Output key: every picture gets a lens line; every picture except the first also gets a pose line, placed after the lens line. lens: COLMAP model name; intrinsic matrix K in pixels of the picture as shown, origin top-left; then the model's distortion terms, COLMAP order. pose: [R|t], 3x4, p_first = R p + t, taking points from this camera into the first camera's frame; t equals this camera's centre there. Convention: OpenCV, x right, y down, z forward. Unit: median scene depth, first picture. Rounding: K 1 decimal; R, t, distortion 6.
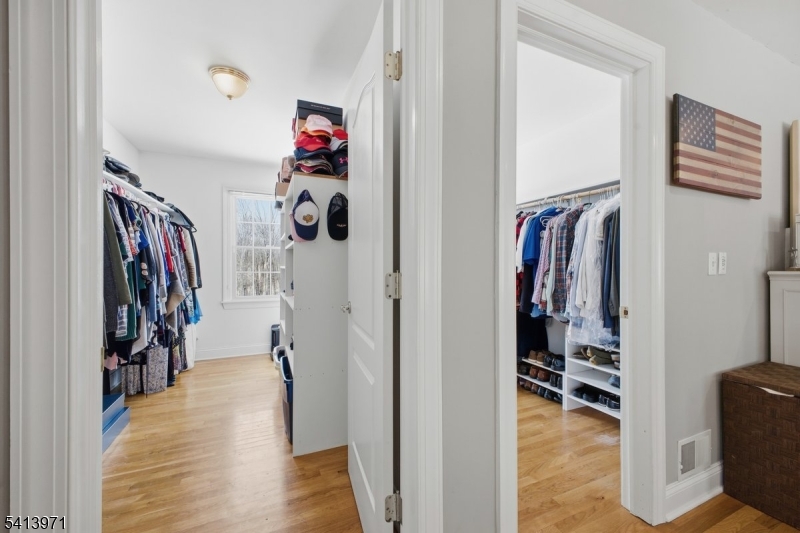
lens RADIAL K [[318.2, 0, 401.5], [0, 318.2, 268.9], [0, 0, 1]] dist [0.020194, -0.000160]
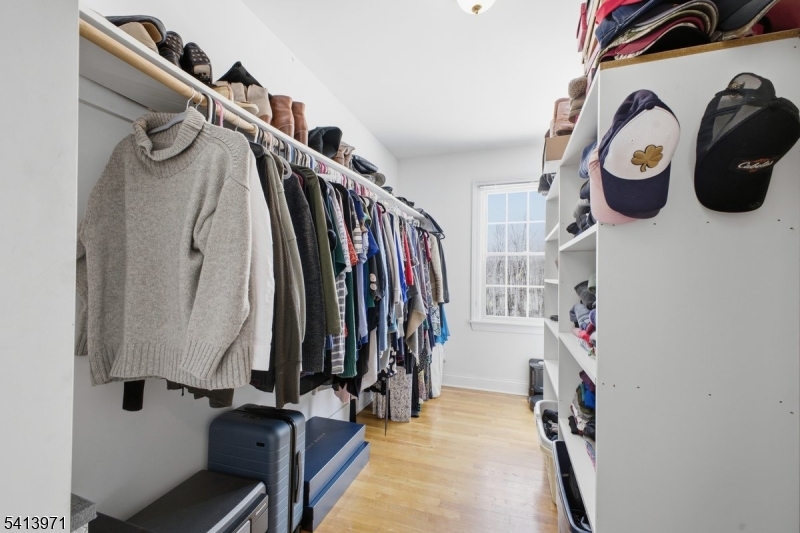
lens RADIAL K [[318.2, 0, 400.5], [0, 318.2, 273.6], [0, 0, 1]] dist [0.020194, -0.000160]
pose [[0.730345, -0.000676, -0.683078, -0.200913], [-0.012777, 0.999811, -0.014650, -0.008293], [0.682959, 0.019427, 0.730198, 0.426349]]
